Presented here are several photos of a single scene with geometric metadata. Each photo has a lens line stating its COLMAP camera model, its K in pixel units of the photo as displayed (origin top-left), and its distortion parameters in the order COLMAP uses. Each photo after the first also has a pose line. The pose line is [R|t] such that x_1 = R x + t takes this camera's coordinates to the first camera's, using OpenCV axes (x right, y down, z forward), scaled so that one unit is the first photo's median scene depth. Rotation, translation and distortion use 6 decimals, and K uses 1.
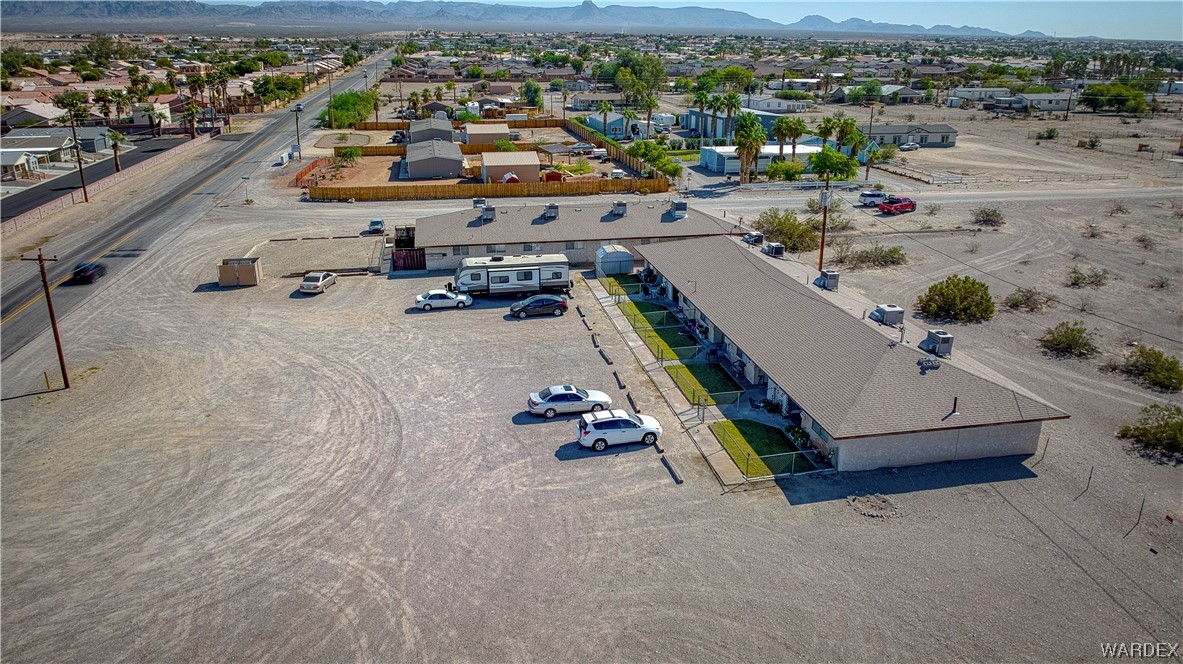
lens RADIAL K [[832.1, 0, 591.5], [0, 832.1, 332.0], [0, 0, 1]] dist [-0.018836, -0.003073]
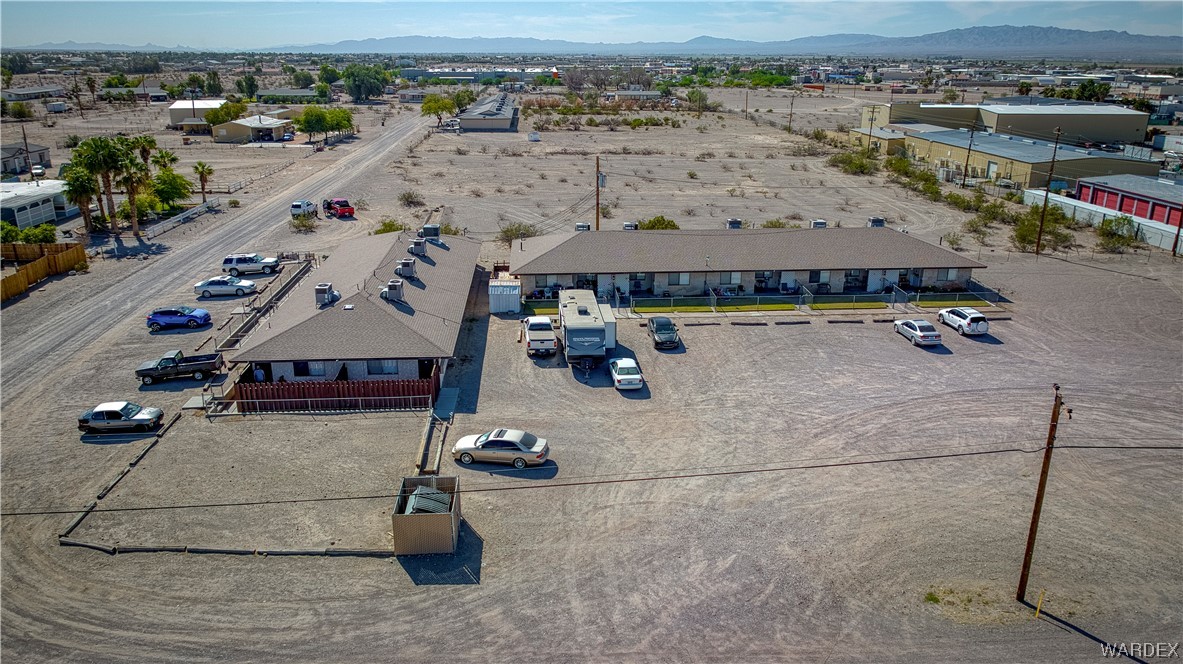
lens RADIAL K [[832.1, 0, 591.5], [0, 832.1, 332.0], [0, 0, 1]] dist [-0.018836, -0.003073]
pose [[0.123955, -0.318785, 0.939687, -1.085620], [0.318804, 0.909578, 0.266517, -0.349037], [-0.939680, 0.266539, 0.214377, 1.013395]]
